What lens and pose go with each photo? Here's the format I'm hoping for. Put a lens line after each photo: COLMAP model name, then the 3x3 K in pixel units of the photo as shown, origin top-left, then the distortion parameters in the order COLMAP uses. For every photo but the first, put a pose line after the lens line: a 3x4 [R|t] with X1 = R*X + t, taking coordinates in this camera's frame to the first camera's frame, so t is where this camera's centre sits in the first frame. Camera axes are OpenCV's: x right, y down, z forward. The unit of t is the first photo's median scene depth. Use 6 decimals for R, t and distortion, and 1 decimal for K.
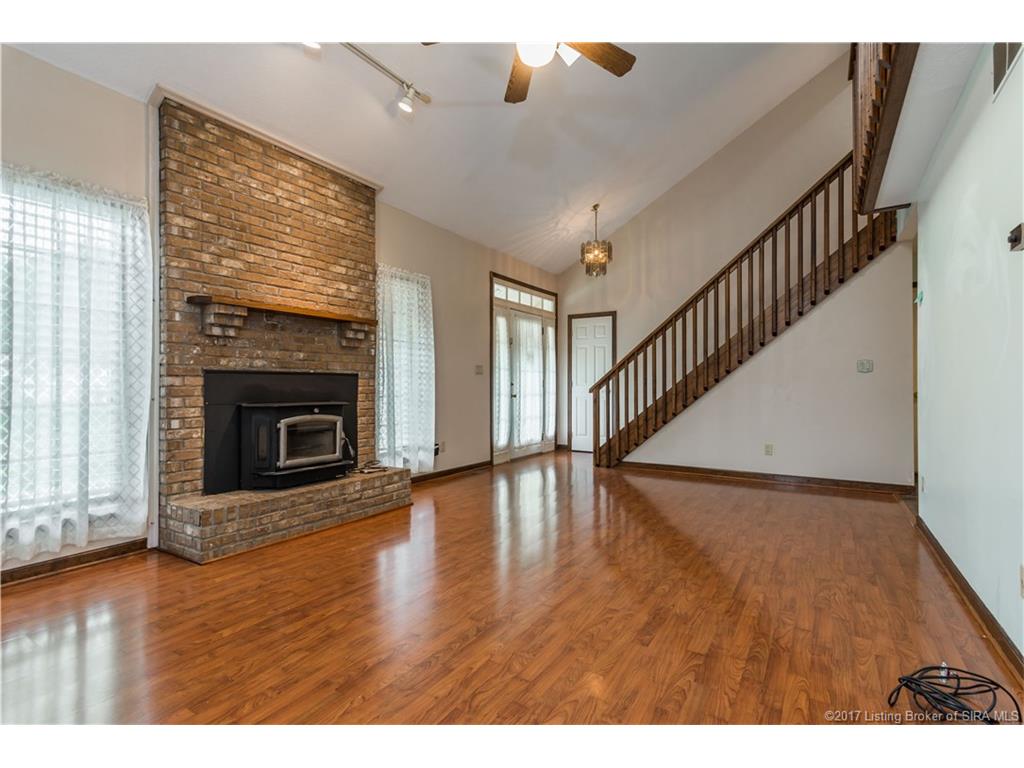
lens RADIAL K [[502.0, 0, 512.0], [0, 502.0, 384.0], [0, 0, 1]] dist [0.009427, -0.000491]
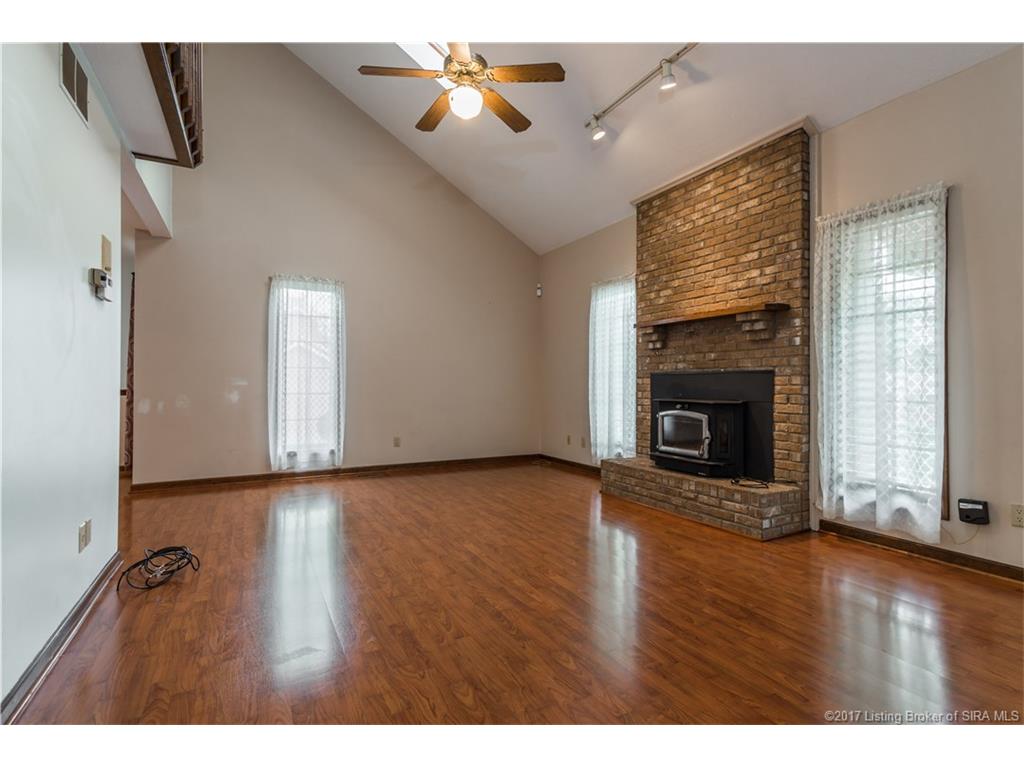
lens RADIAL K [[514.7, 0, 521.9], [0, 514.7, 379.0], [0, 0, 1]] dist [0.041423, -0.000229]
pose [[-0.497531, -0.014352, -0.867328, 0.737313], [-0.004478, 0.999892, -0.013977, 0.009508], [0.867435, -0.003070, -0.497542, 1.211433]]
